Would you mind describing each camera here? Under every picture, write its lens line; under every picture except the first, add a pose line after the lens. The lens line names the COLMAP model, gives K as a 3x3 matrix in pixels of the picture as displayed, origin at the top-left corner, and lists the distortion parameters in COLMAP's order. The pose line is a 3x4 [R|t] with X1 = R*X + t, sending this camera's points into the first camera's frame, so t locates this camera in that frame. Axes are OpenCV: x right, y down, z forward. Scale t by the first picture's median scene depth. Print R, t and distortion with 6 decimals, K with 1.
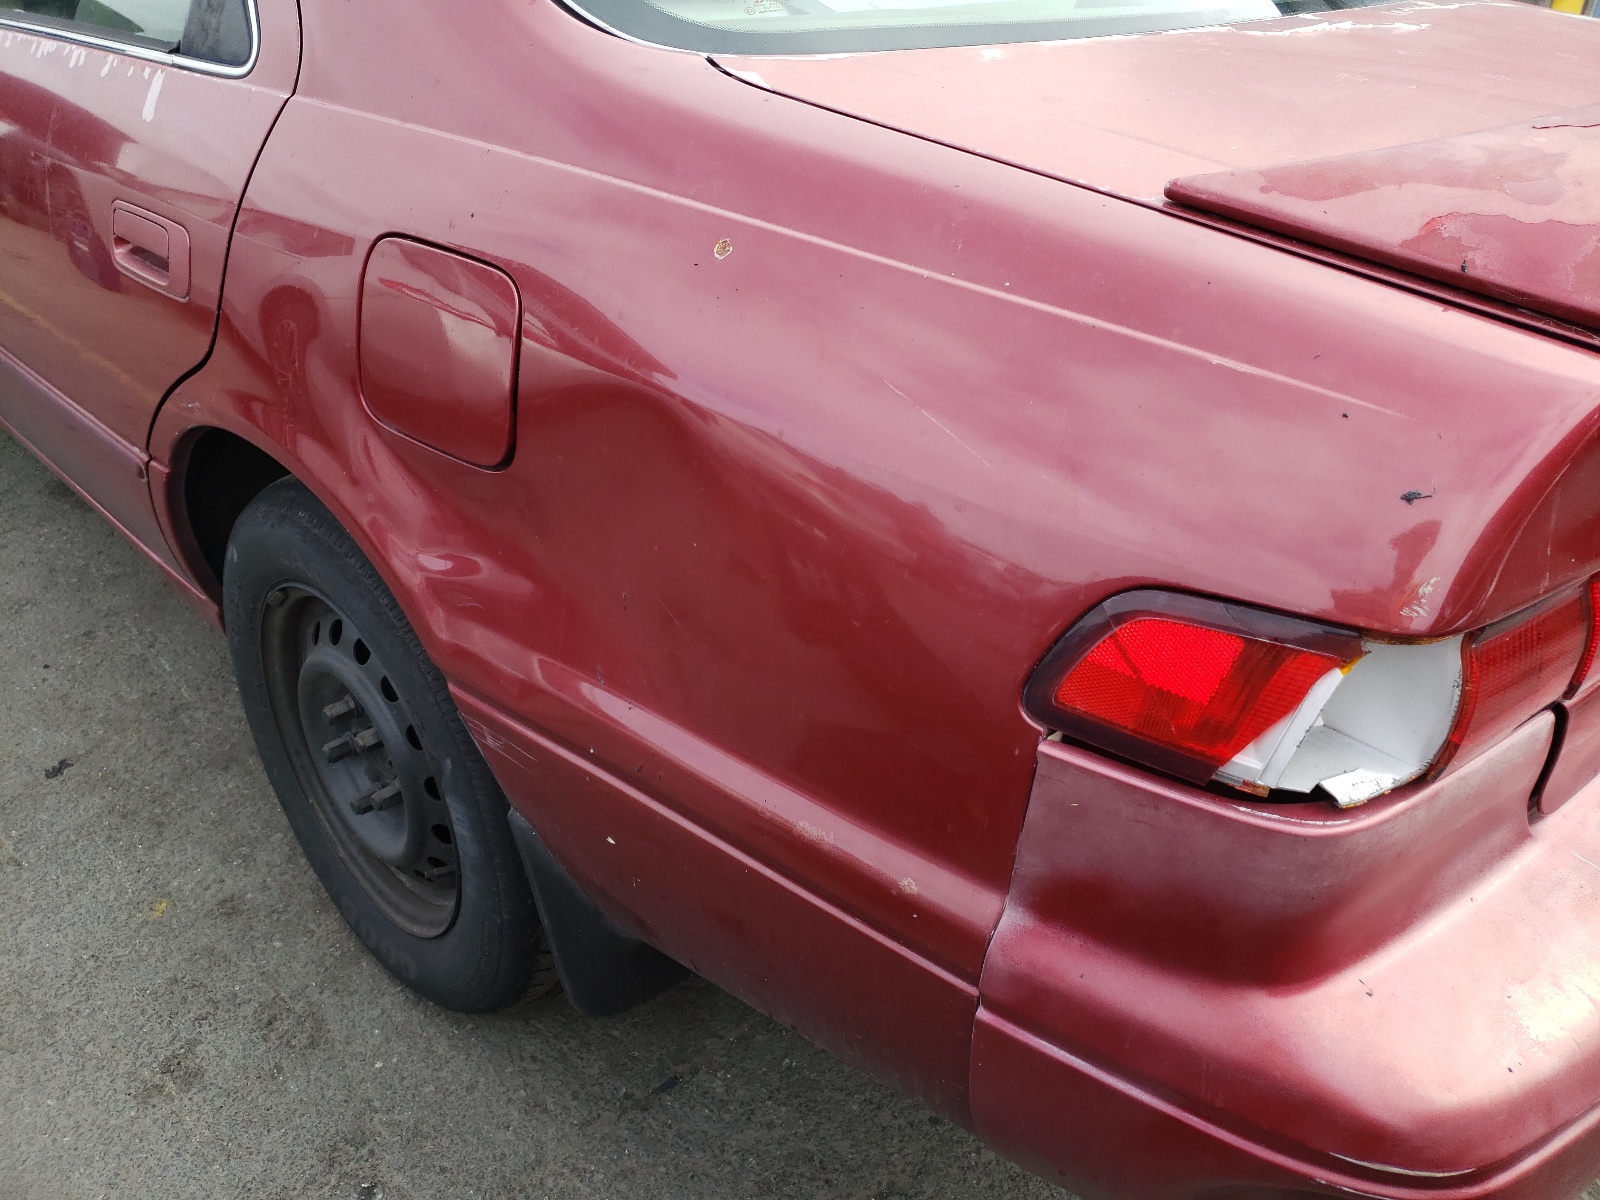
lens RADIAL K [[1309.5, 0, 831.2], [0, 1309.5, 590.2], [0, 0, 1]] dist [0.005874, 0.001337]
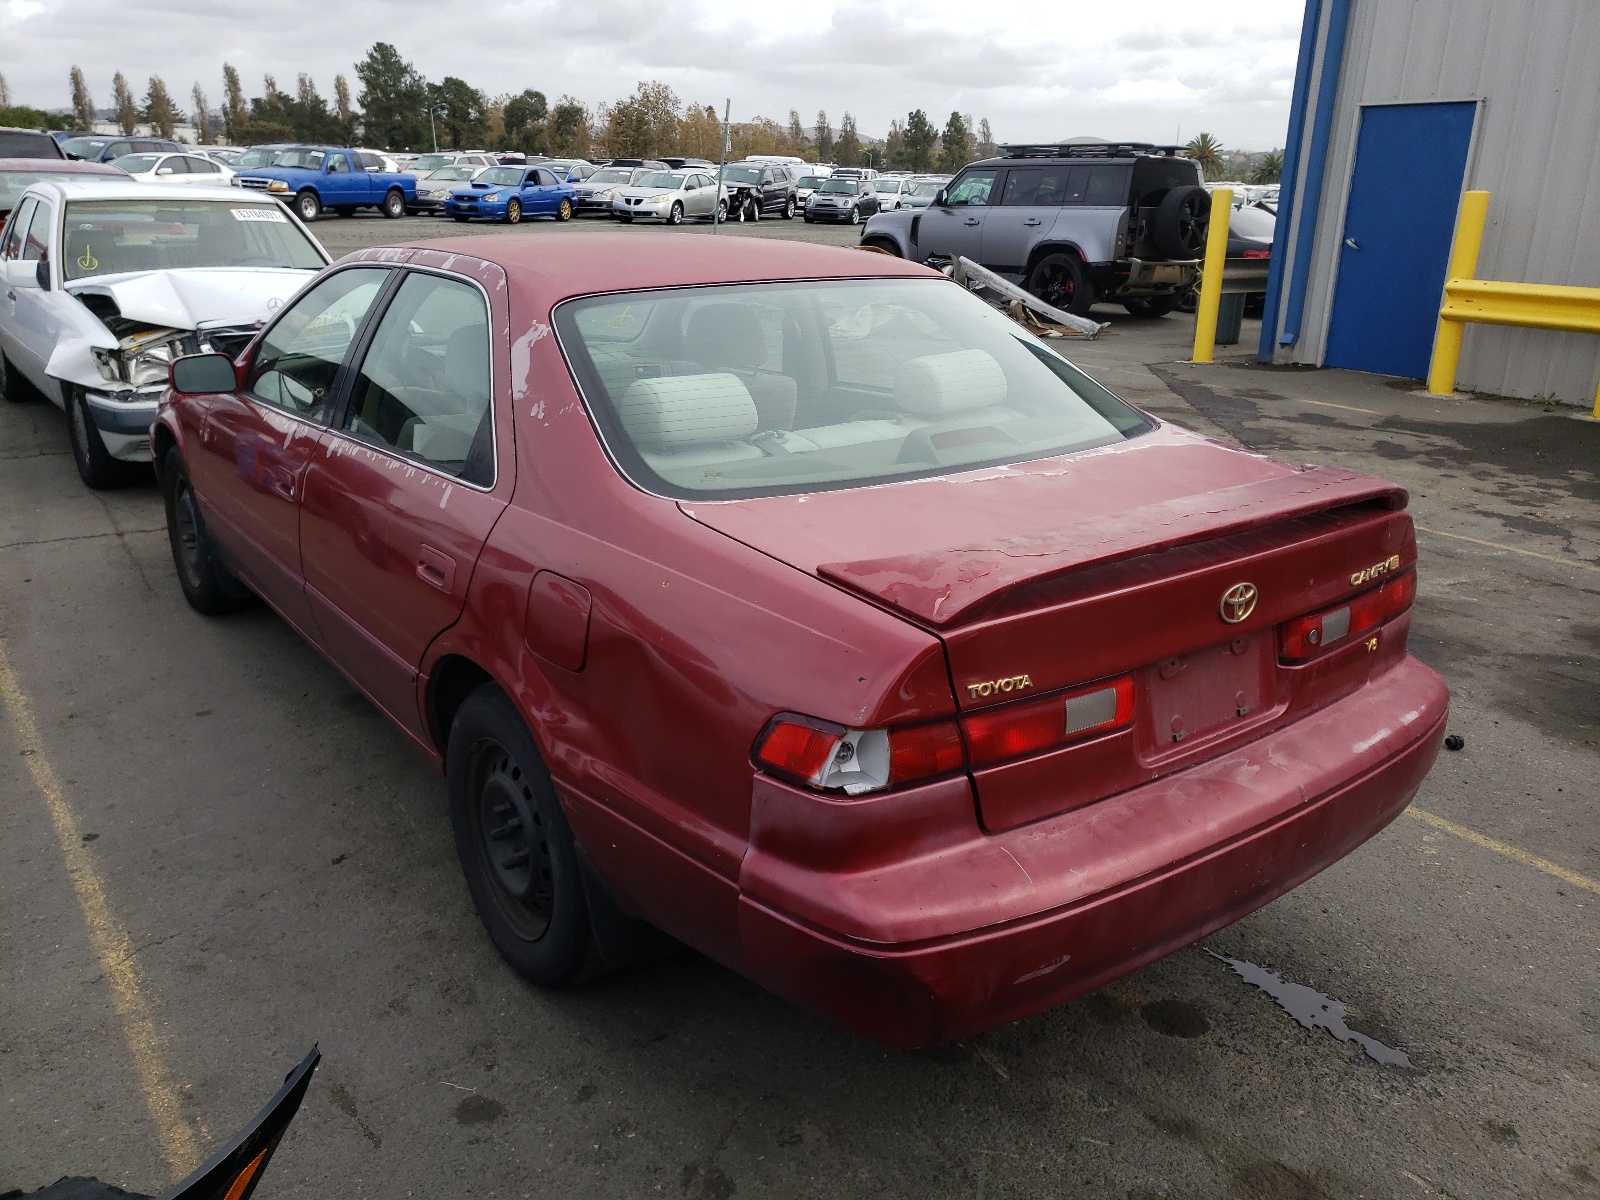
lens RADIAL K [[1309.5, 0, 800.4], [0, 1309.5, 598.6], [0, 0, 1]] dist [0.005874, 0.001337]
pose [[0.987357, 0.024863, -0.156548, 0.332115], [-0.055979, 0.978677, -0.197632, 0.145472], [0.148297, 0.203897, 0.967695, -0.810235]]
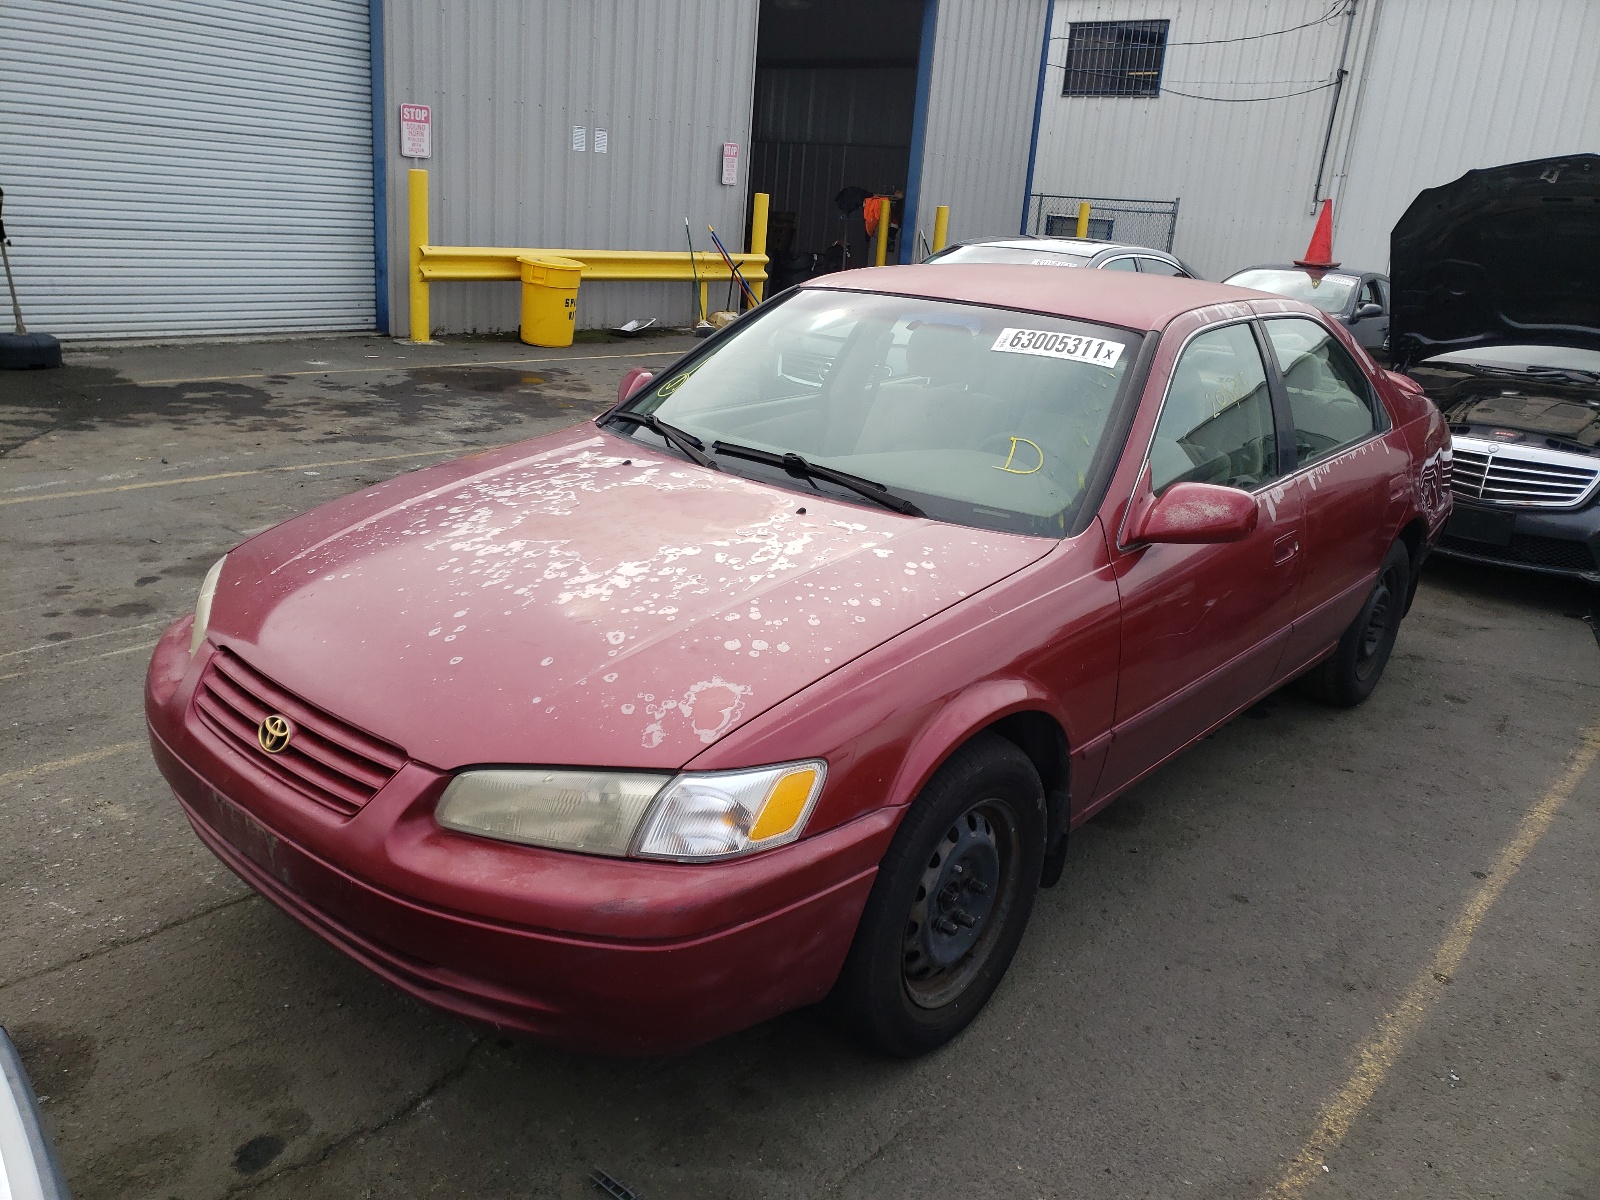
lens RADIAL K [[1309.5, 0, 787.2], [0, 1309.5, 593.3], [0, 0, 1]] dist [0.005874, 0.001337]
pose [[-0.094121, -0.335893, 0.937186, -3.223901], [0.435161, 0.832795, 0.342181, -1.648865], [-0.895419, 0.440033, 0.067784, 2.067301]]
